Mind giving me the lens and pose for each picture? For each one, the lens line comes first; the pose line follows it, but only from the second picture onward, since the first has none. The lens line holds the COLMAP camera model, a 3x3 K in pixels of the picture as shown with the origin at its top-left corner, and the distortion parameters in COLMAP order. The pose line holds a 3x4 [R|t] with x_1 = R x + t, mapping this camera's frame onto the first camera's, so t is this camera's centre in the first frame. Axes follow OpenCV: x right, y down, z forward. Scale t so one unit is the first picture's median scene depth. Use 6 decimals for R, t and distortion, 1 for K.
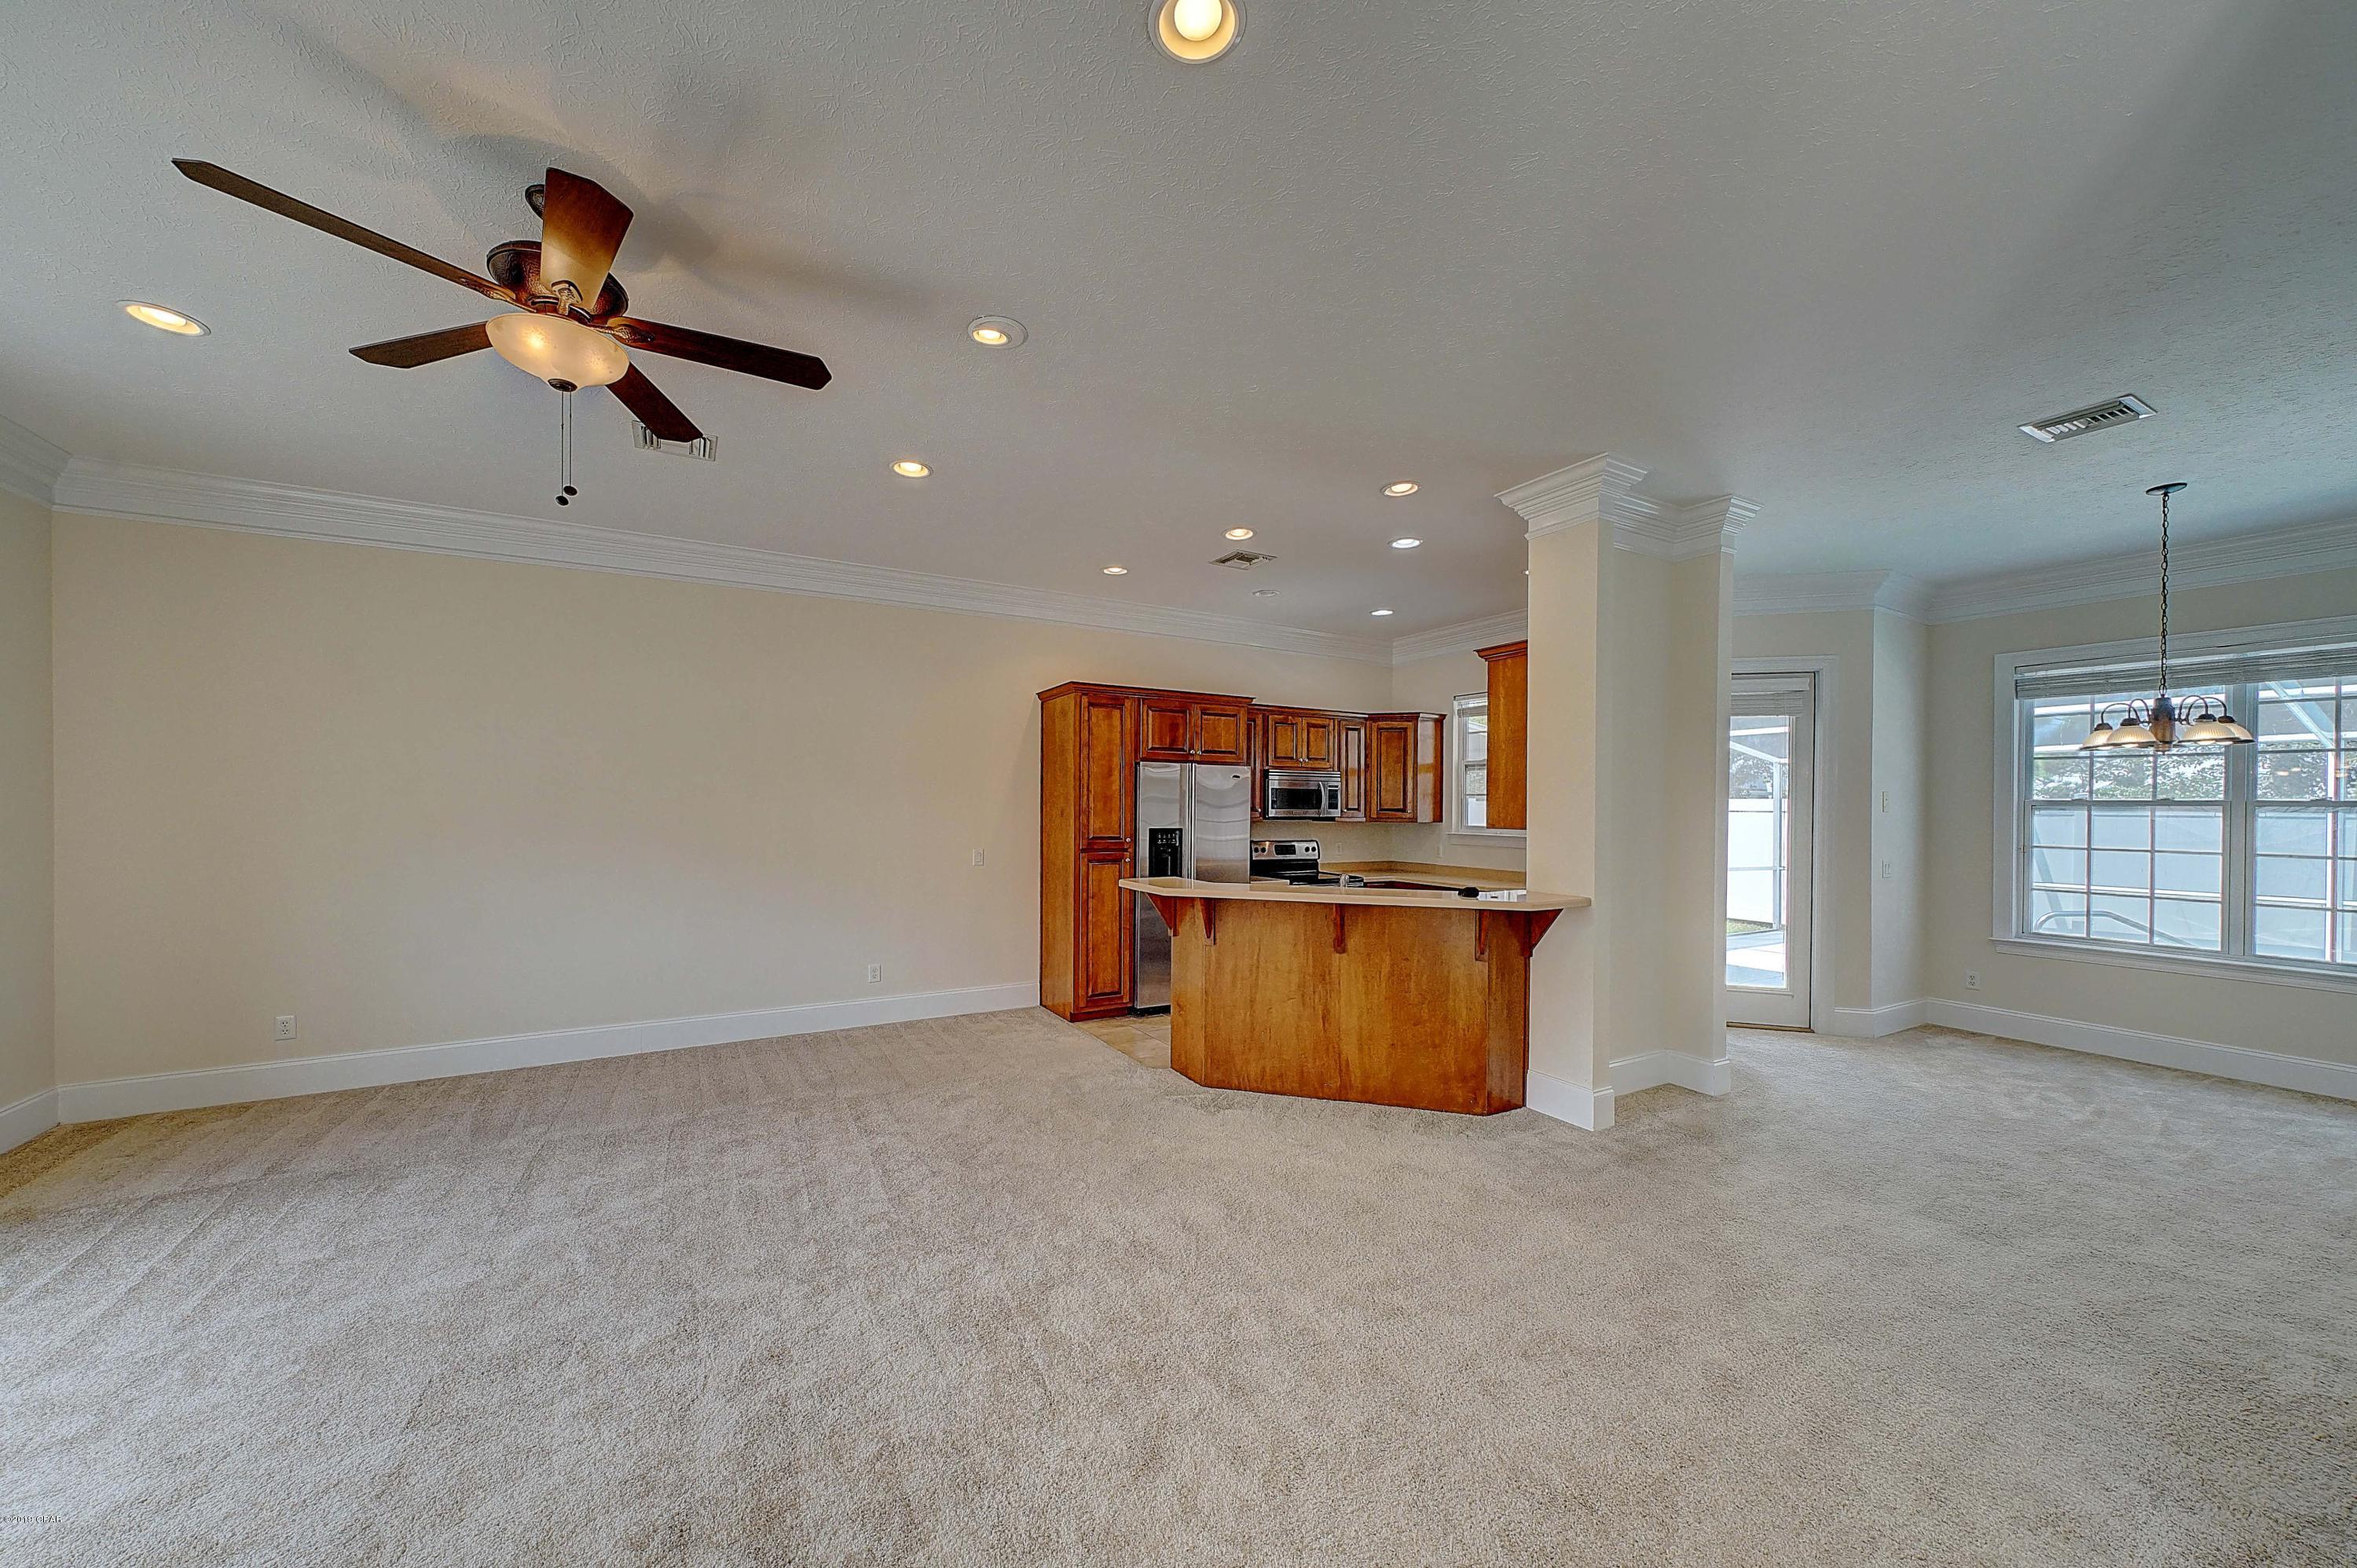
lens RADIAL K [[819.7, 0, 1173.3], [0, 819.7, 805.4], [0, 0, 1]] dist [0.001120, 0.000145]
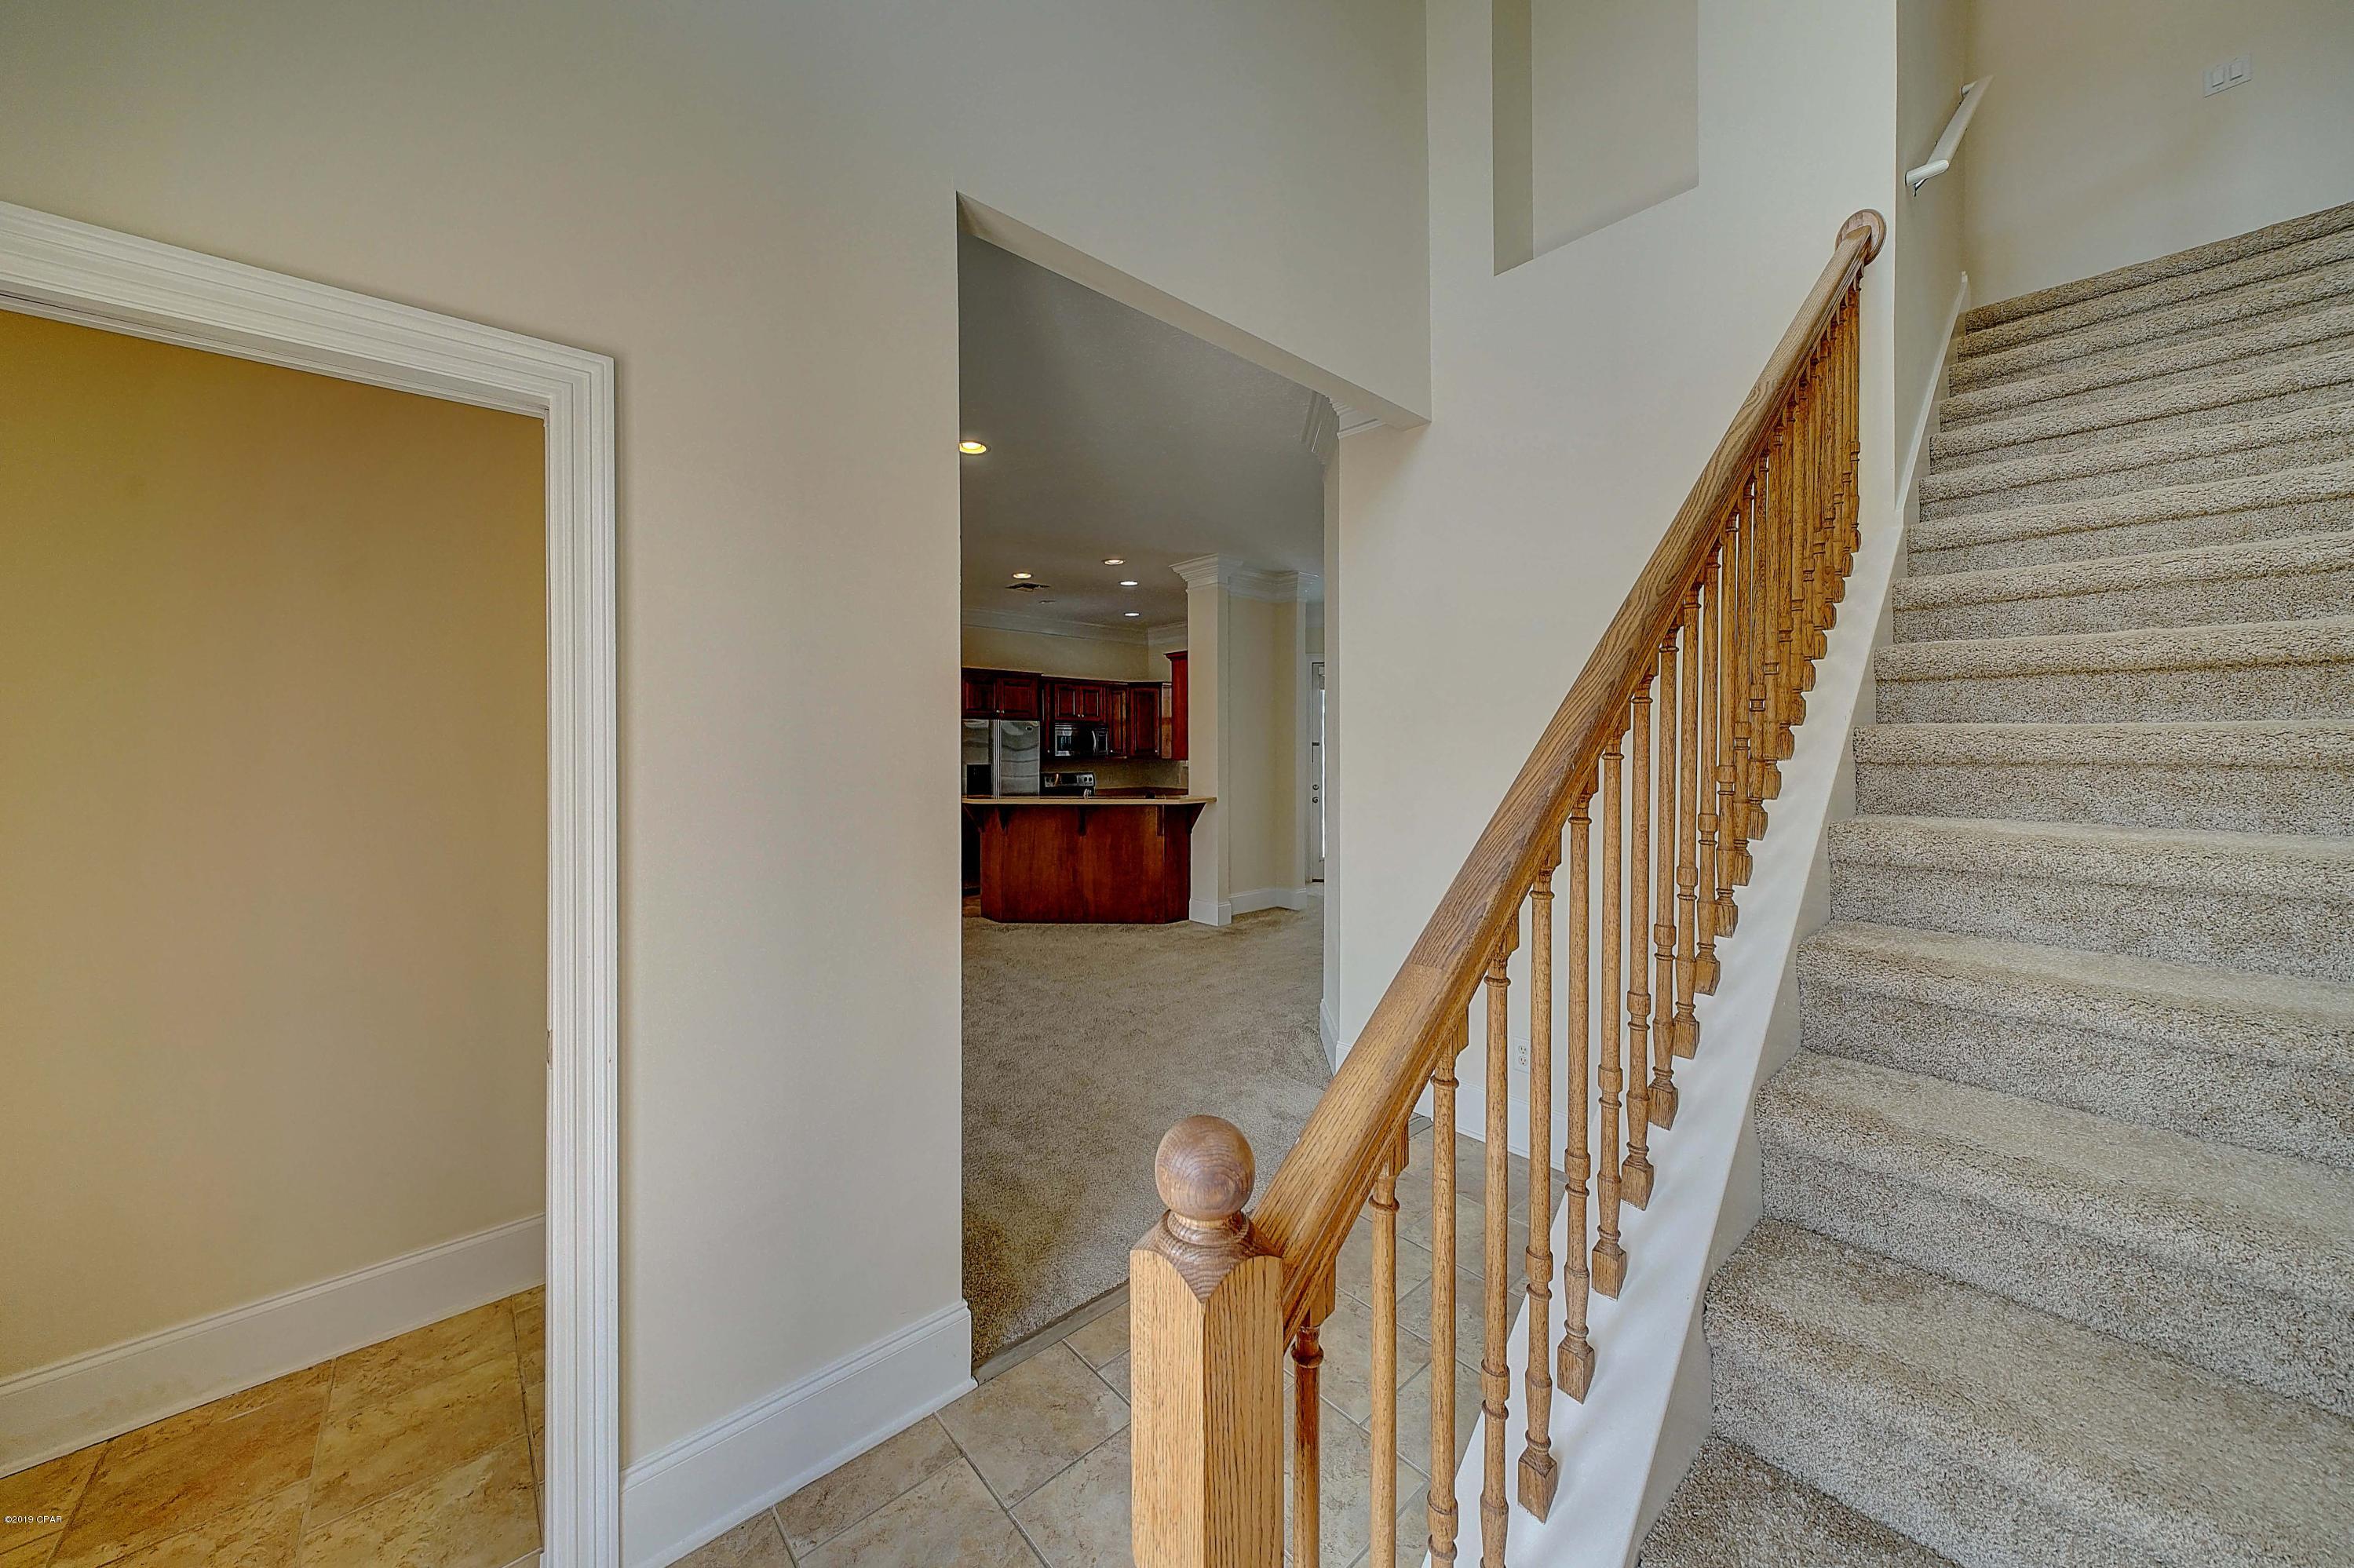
lens RADIAL K [[816.8, 0, 1170.7], [0, 816.8, 755.1], [0, 0, 1]] dist [0.000126, 0.000018]
pose [[0.979625, -0.007533, 0.200696, 0.035476], [0.005995, 0.999948, 0.008271, 0.003187], [-0.200747, -0.006900, 0.979619, -0.504118]]
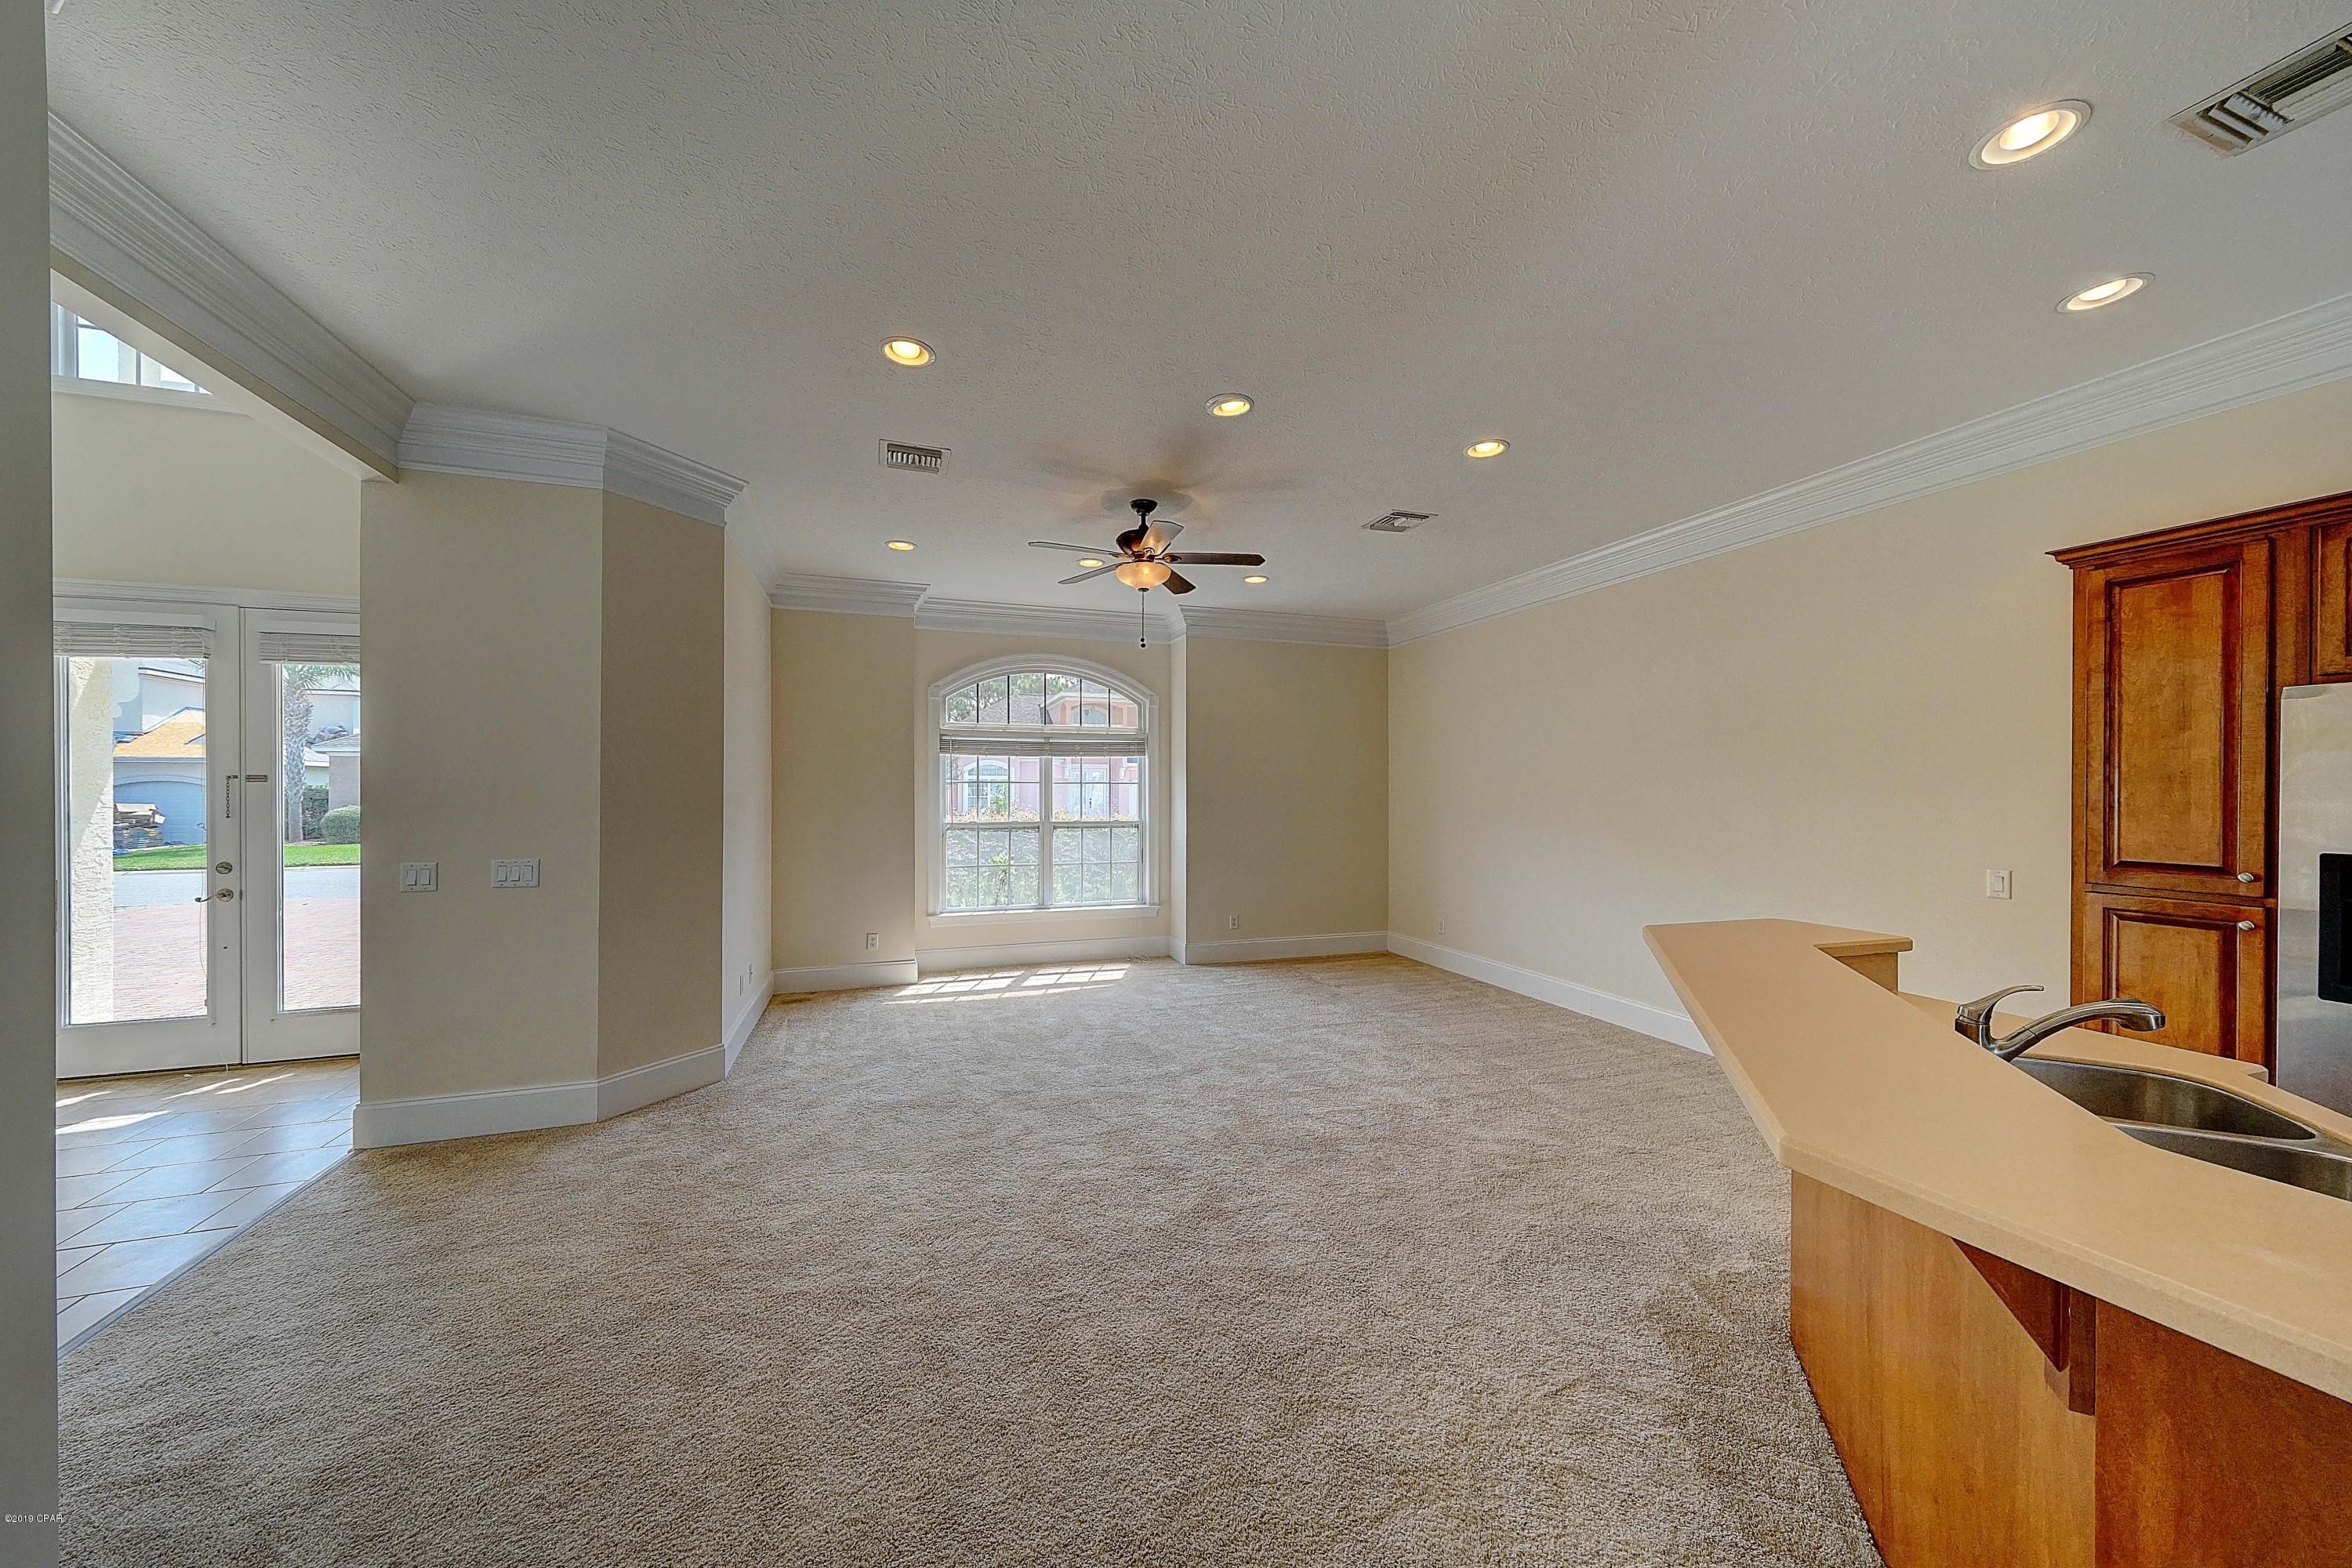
lens RADIAL K [[799.8, 0, 1138.9], [0, 799.8, 790.4], [0, 0, 1]] dist [-0.000100, -0.000003]
pose [[-0.206807, -0.006341, -0.978361, 0.461125], [-0.005067, 0.999973, -0.005410, 0.002870], [0.978369, 0.003838, -0.206834, 0.524195]]
